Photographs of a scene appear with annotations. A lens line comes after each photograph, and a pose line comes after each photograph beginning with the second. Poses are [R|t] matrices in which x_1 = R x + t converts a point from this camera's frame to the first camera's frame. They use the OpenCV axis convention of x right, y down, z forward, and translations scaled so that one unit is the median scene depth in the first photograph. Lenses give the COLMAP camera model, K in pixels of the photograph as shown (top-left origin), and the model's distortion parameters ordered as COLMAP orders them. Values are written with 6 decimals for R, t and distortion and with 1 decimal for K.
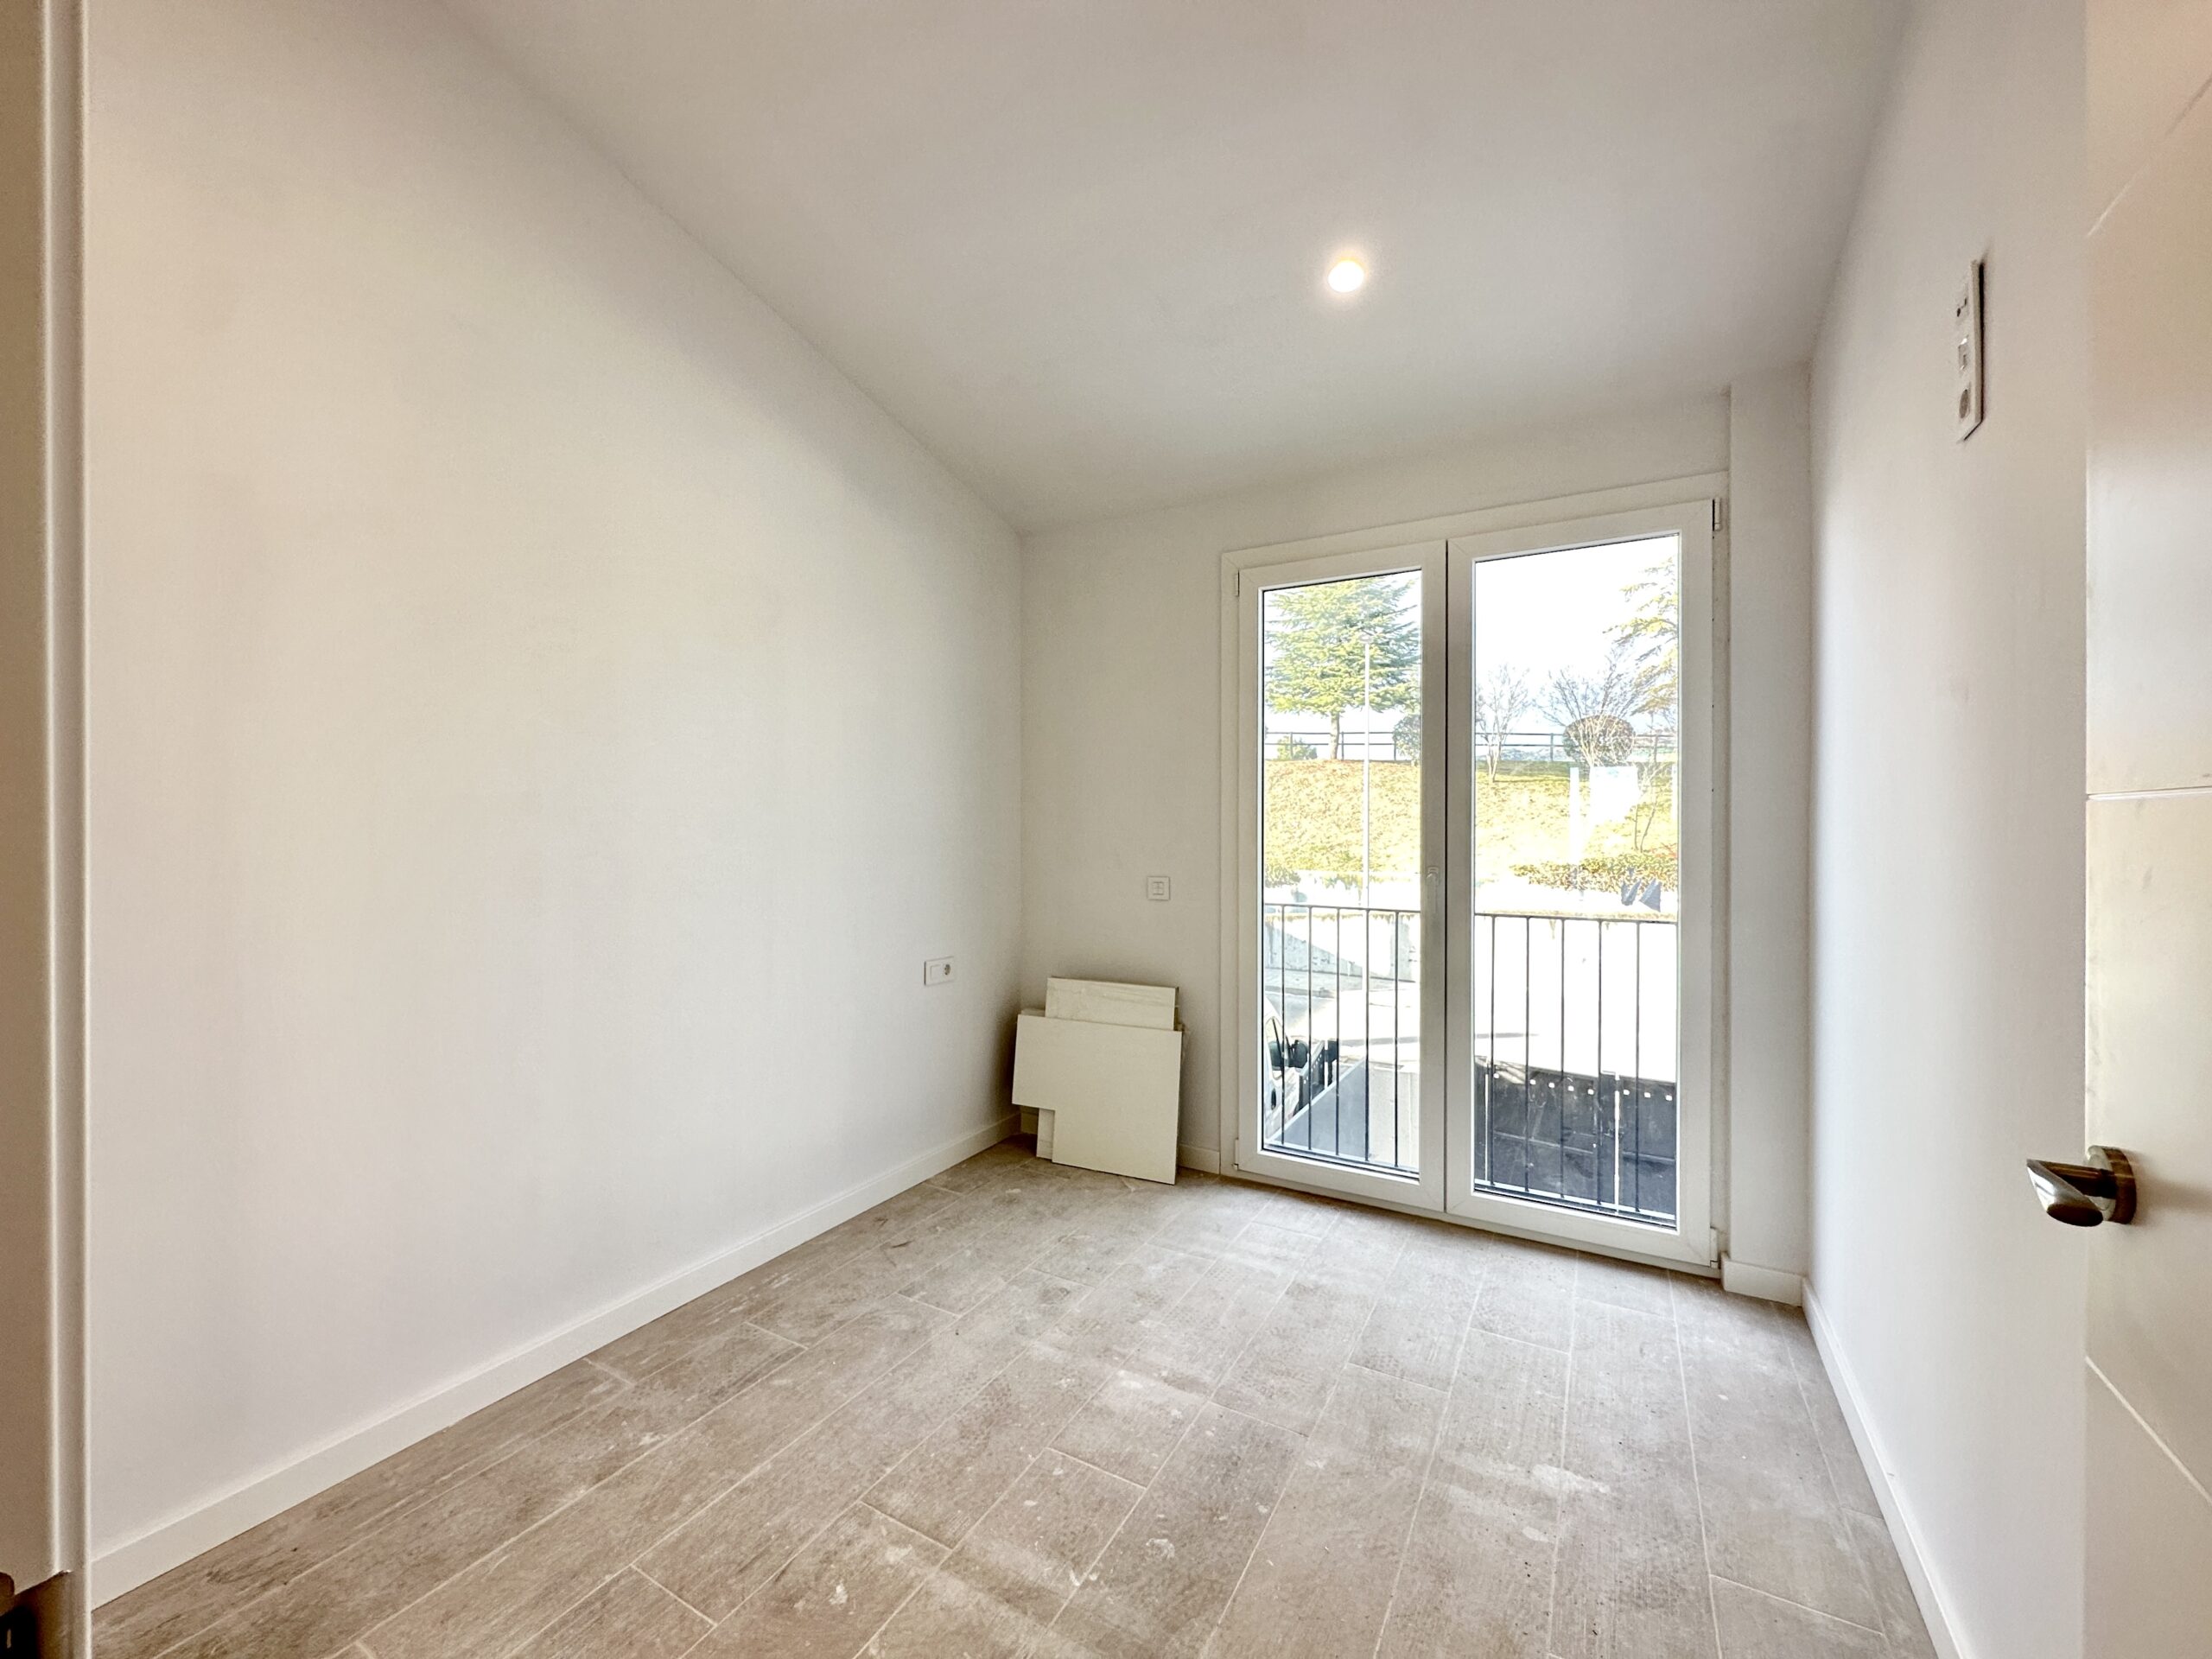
lens RADIAL K [[880.5, 0, 1103.9], [0, 880.5, 829.7], [0, 0, 1]] dist [-0.003888, 0.001107]
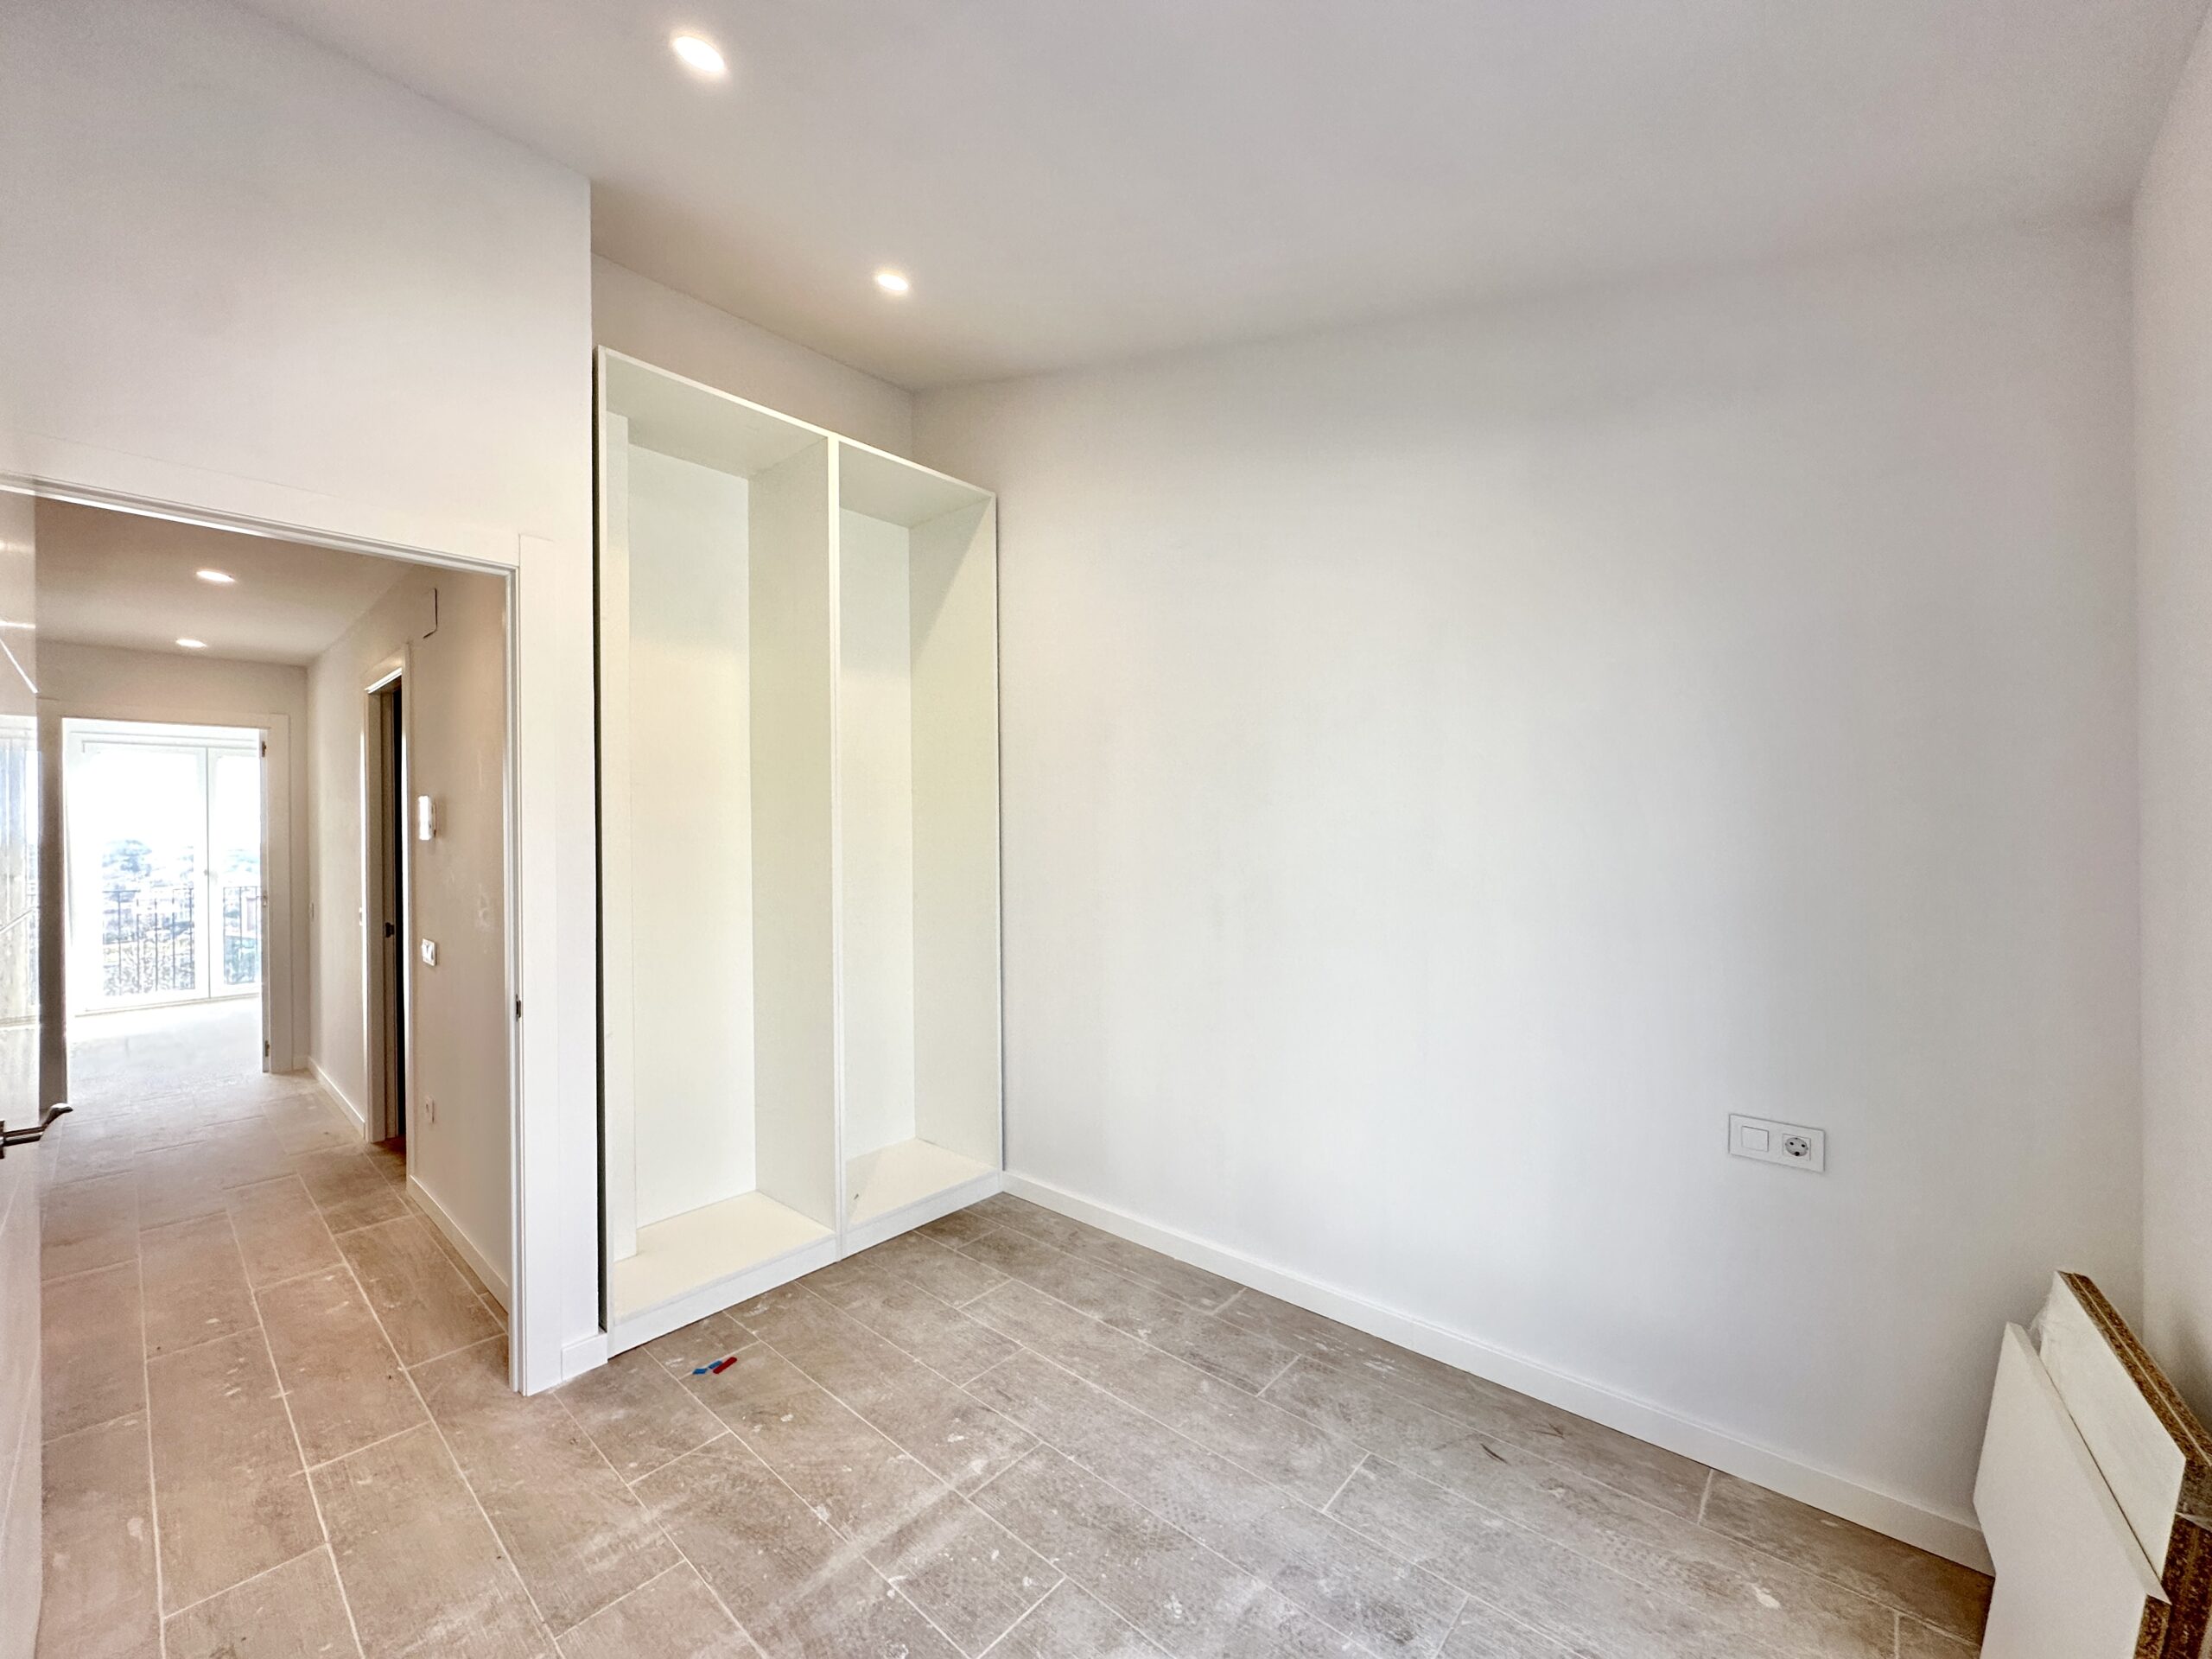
lens RADIAL K [[880.5, 0, 1103.9], [0, 880.5, 829.7], [0, 0, 1]] dist [-0.003888, 0.001107]
pose [[-0.200643, 0.000275, -0.979664, 0.801494], [0.006004, 0.999982, -0.000949, -0.081295], [0.979646, -0.006073, -0.200641, 1.178770]]
